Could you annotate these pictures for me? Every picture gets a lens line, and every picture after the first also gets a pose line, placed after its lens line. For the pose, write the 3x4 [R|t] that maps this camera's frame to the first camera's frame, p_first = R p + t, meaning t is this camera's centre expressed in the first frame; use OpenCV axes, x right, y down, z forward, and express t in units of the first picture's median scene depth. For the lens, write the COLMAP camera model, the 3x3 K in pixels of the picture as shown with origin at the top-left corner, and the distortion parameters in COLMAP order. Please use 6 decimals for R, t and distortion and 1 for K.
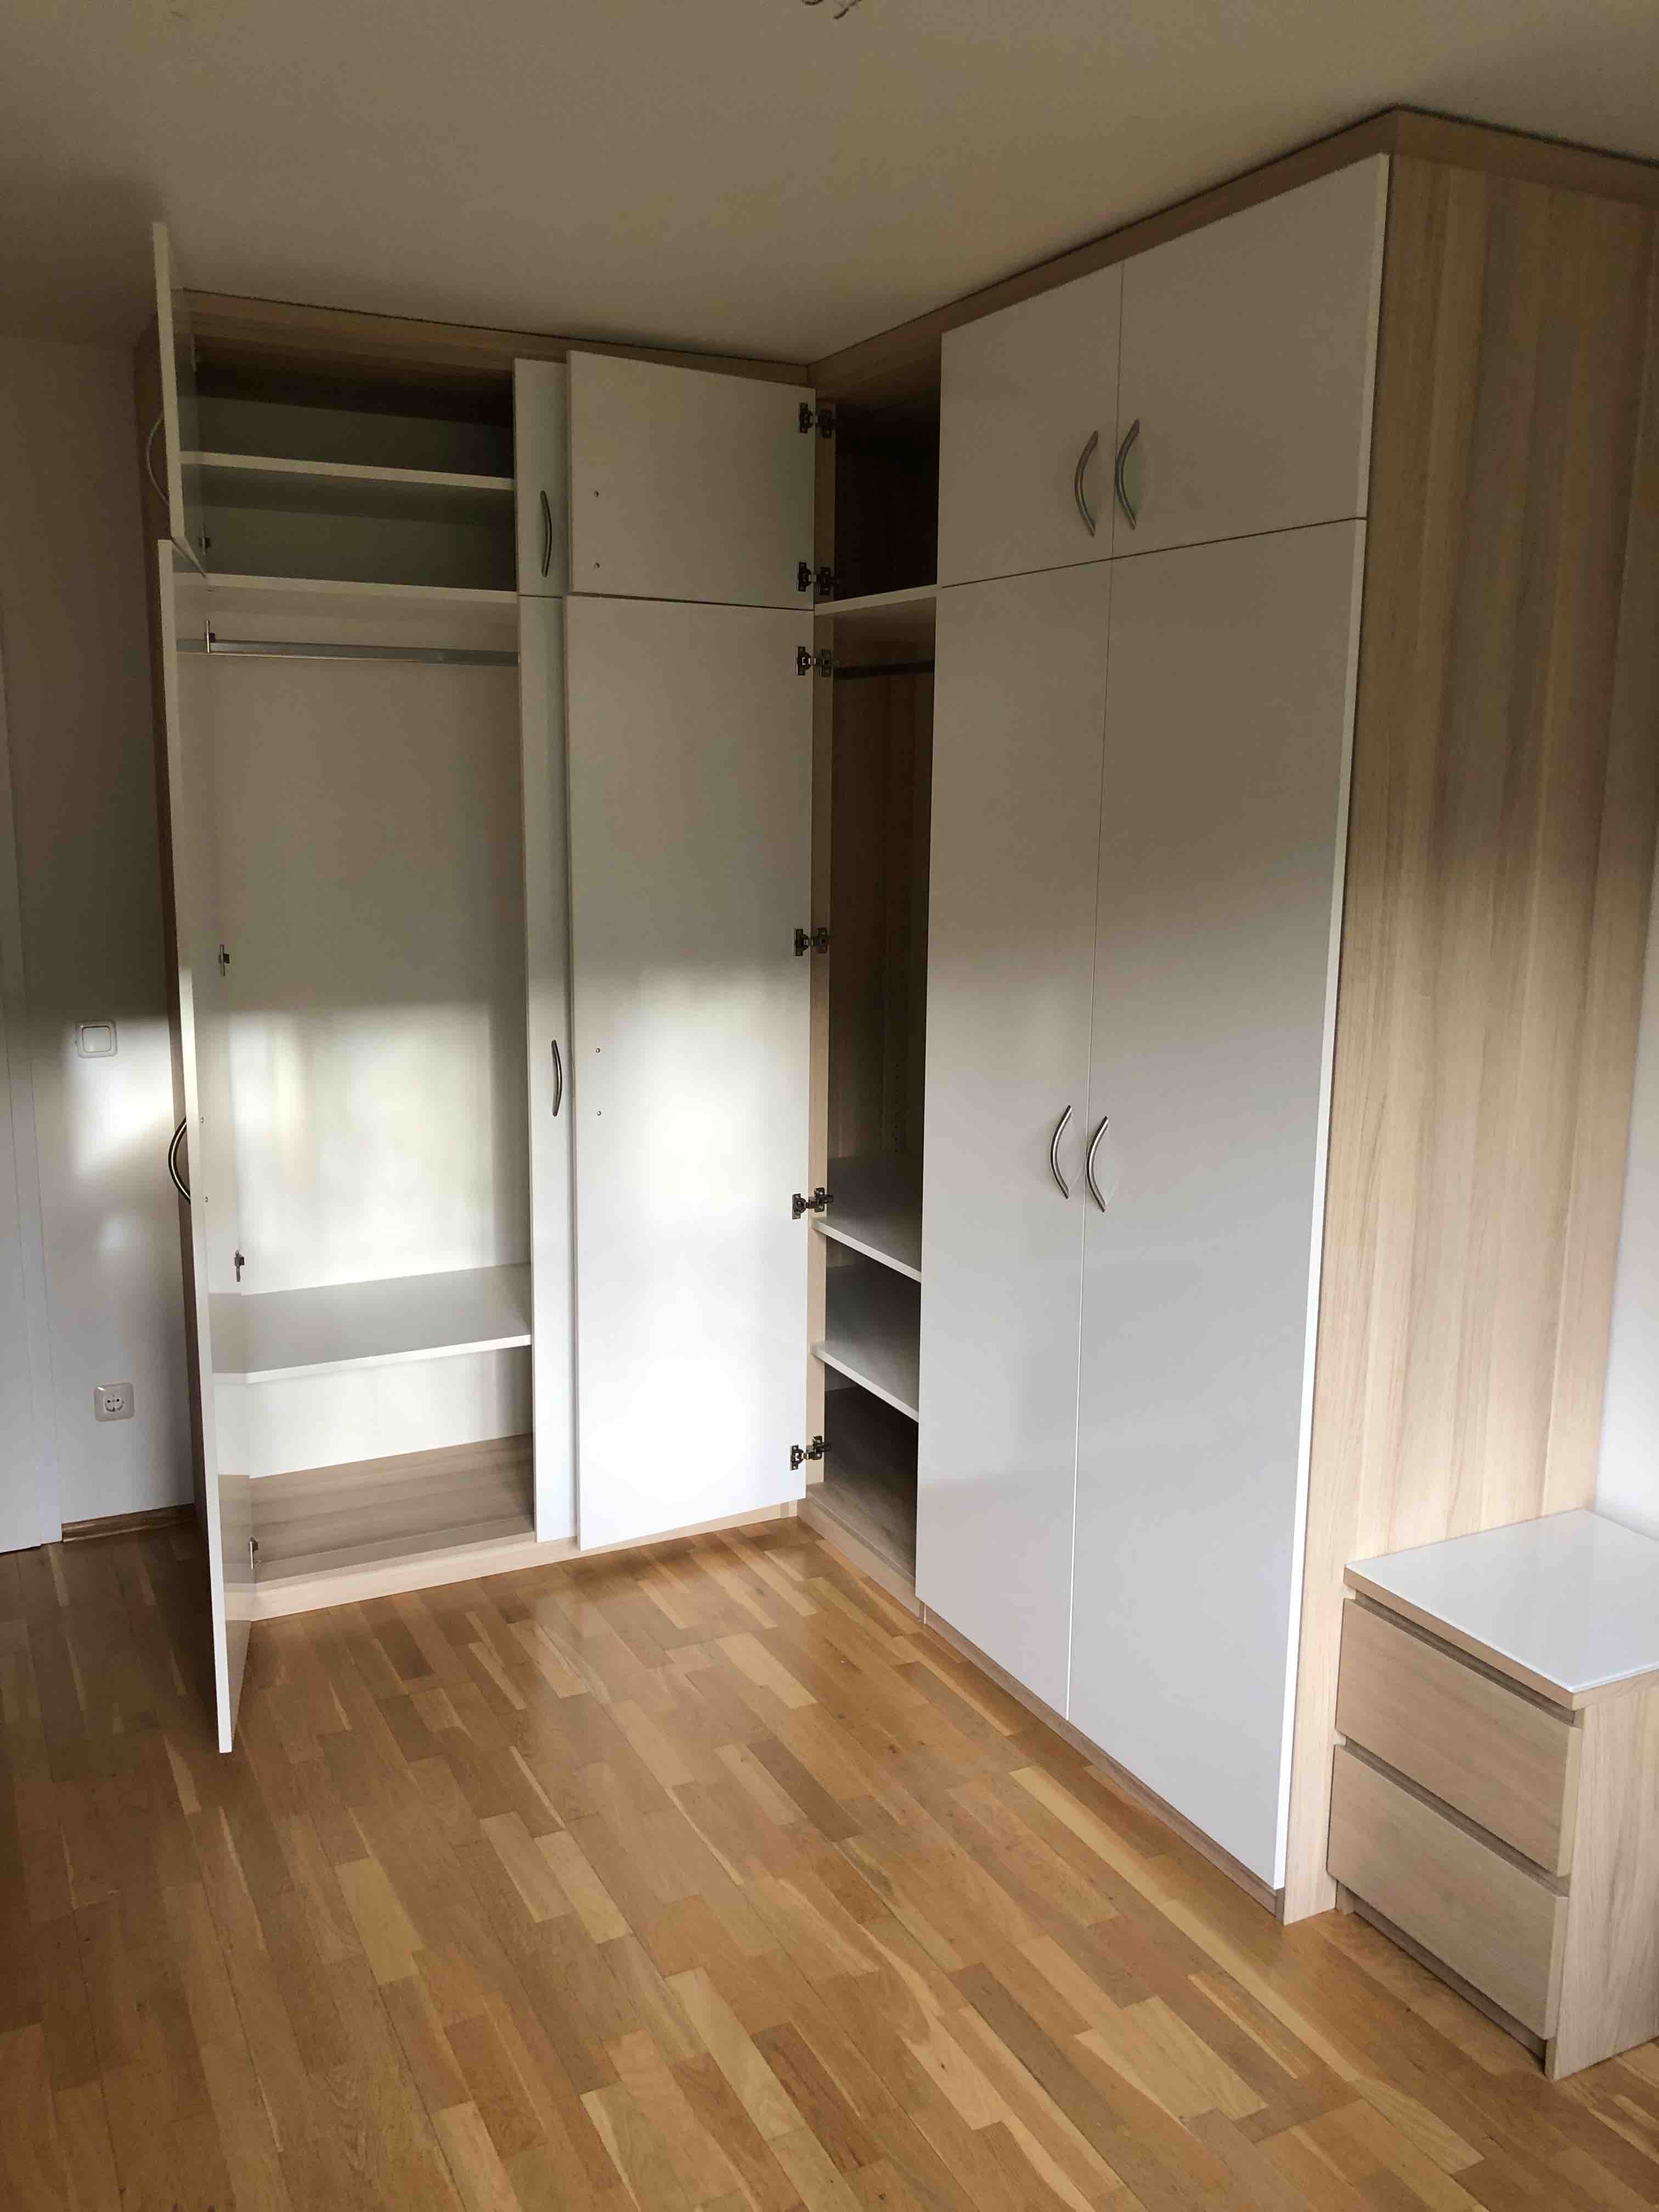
lens RADIAL K [[1808.7, 0, 828.2], [0, 1808.7, 1116.9], [0, 0, 1]] dist [-0.012819, -0.007273]
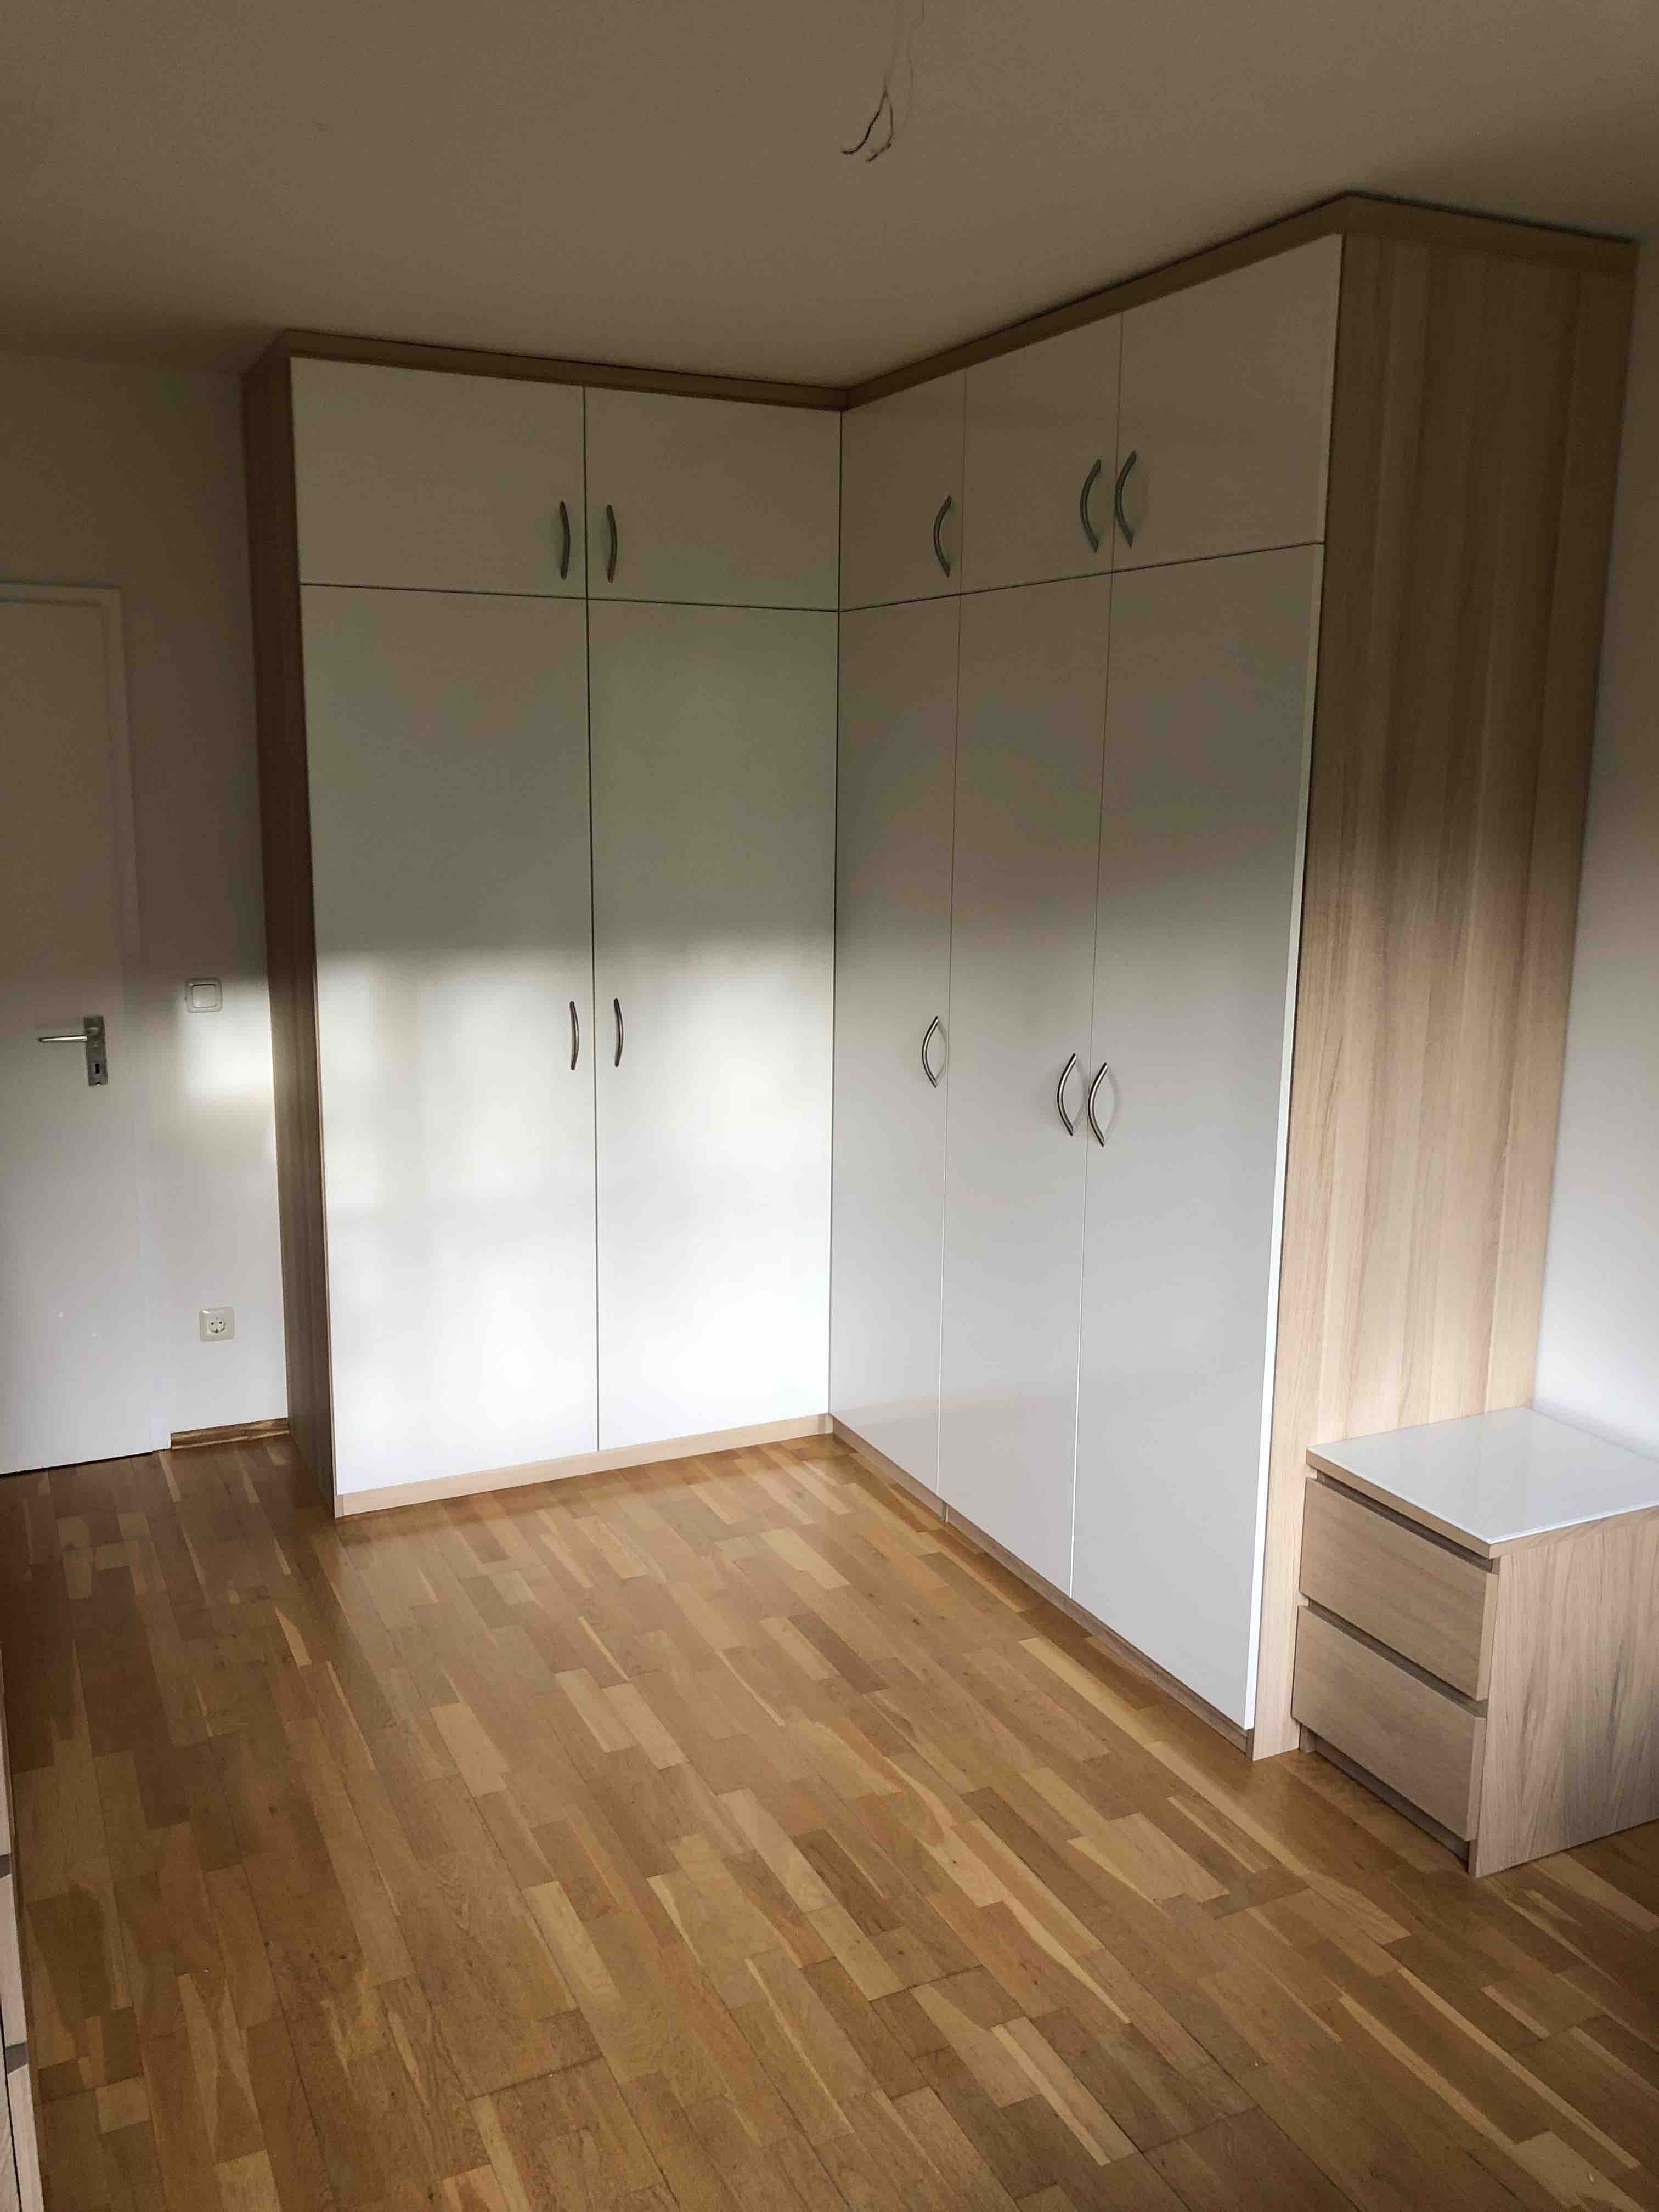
lens RADIAL K [[1808.7, 0, 829.3], [0, 1808.7, 1094.8], [0, 0, 1]] dist [-0.012819, -0.007273]
pose [[0.999790, 0.004076, -0.020075, 0.003298], [-0.004072, 0.999992, 0.000219, 0.023625], [0.020076, -0.000137, 0.999798, -0.160107]]
